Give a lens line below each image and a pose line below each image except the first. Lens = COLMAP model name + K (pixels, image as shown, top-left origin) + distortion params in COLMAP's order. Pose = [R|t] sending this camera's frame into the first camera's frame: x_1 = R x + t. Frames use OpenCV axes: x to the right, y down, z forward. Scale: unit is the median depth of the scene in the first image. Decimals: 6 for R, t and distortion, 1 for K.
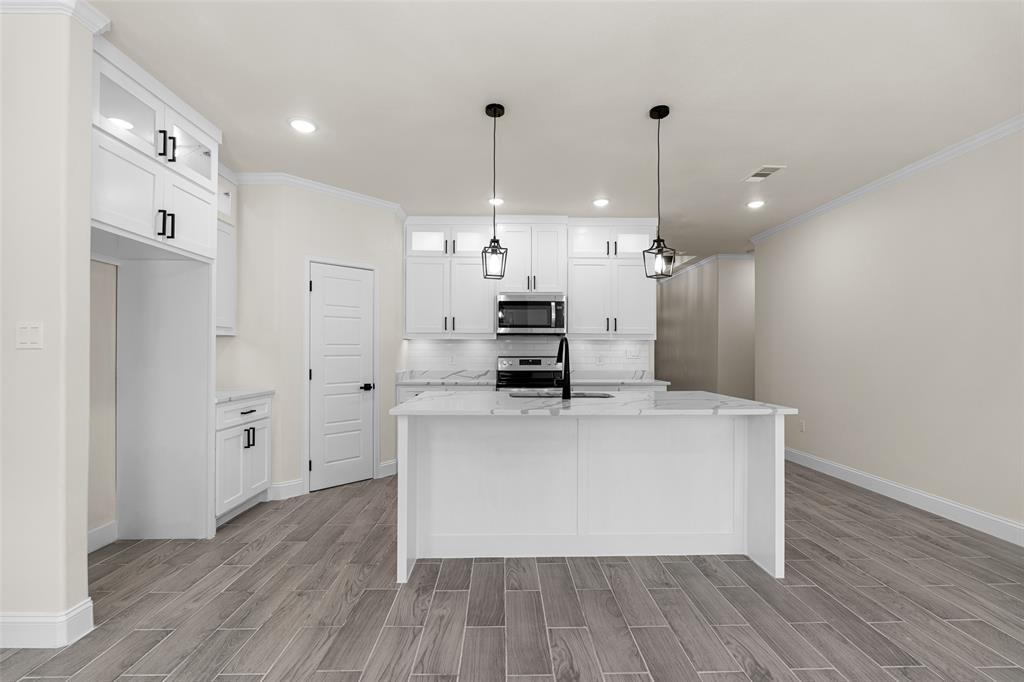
lens RADIAL K [[449.2, 0, 509.8], [0, 449.2, 348.7], [0, 0, 1]] dist [-0.005159, 0.000238]
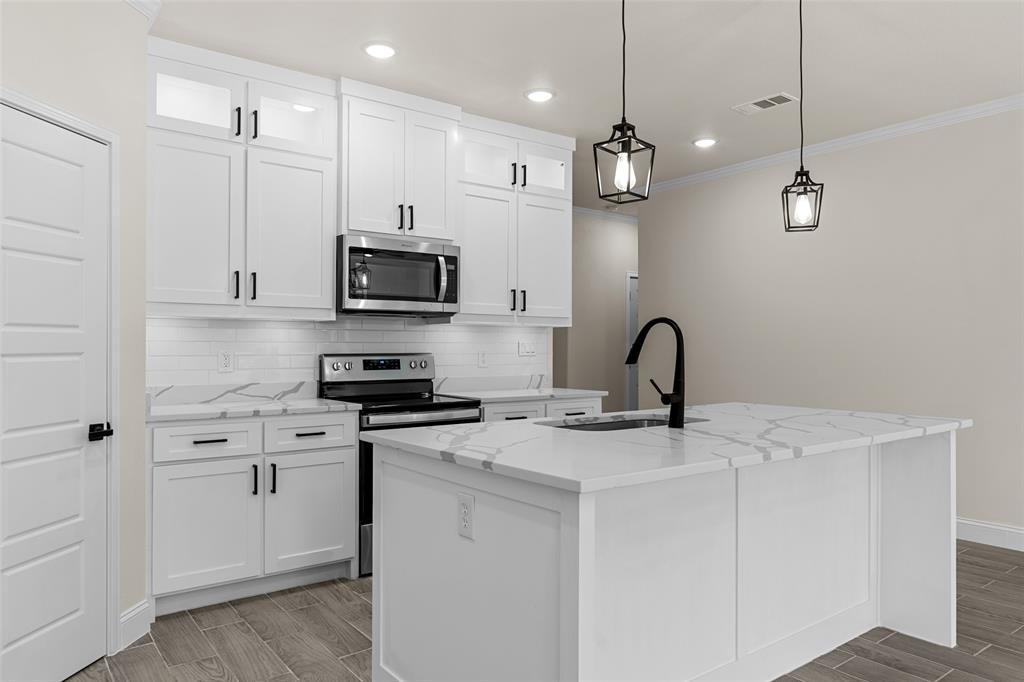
lens RADIAL K [[692.6, 0, 512.5], [0, 692.6, 346.1], [0, 0, 1]] dist [-0.000595, 0.004916]
pose [[0.809585, 0.000159, 0.587002, -0.423346], [-0.003961, 0.999979, 0.005193, 0.003942], [-0.586989, -0.006529, 0.809569, 0.310306]]
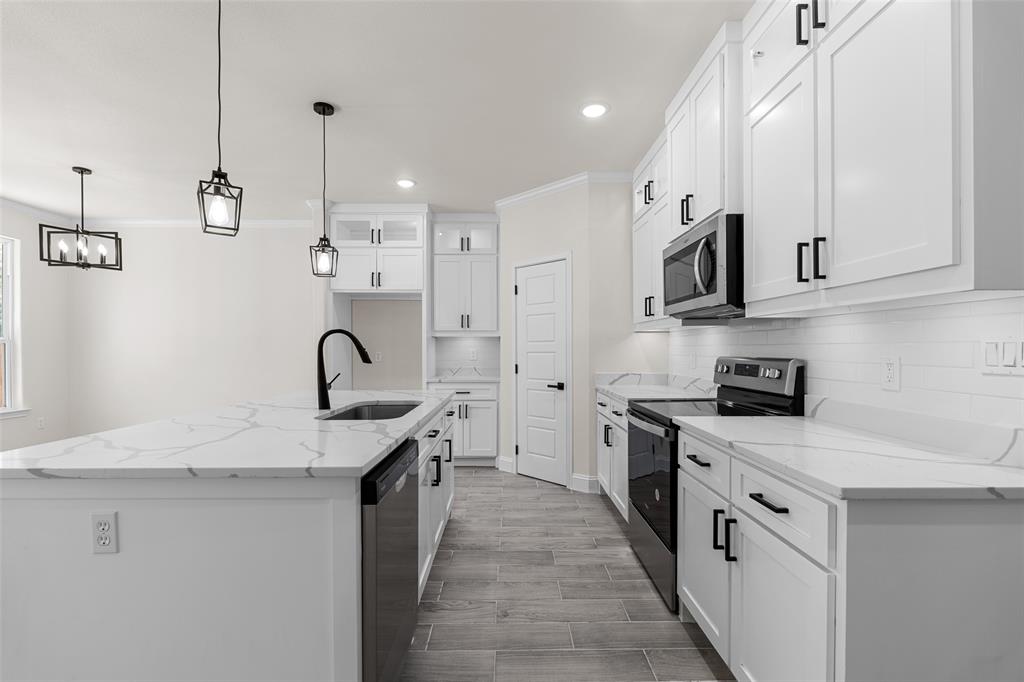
lens RADIAL K [[449.2, 0, 513.5], [0, 449.2, 351.2], [0, 0, 1]] dist [-0.005159, 0.000238]
pose [[-0.004833, 0.005006, -0.999976, 0.688861], [0.009793, 0.999940, 0.004958, 0.007488], [0.999940, -0.009768, -0.004882, 1.011655]]
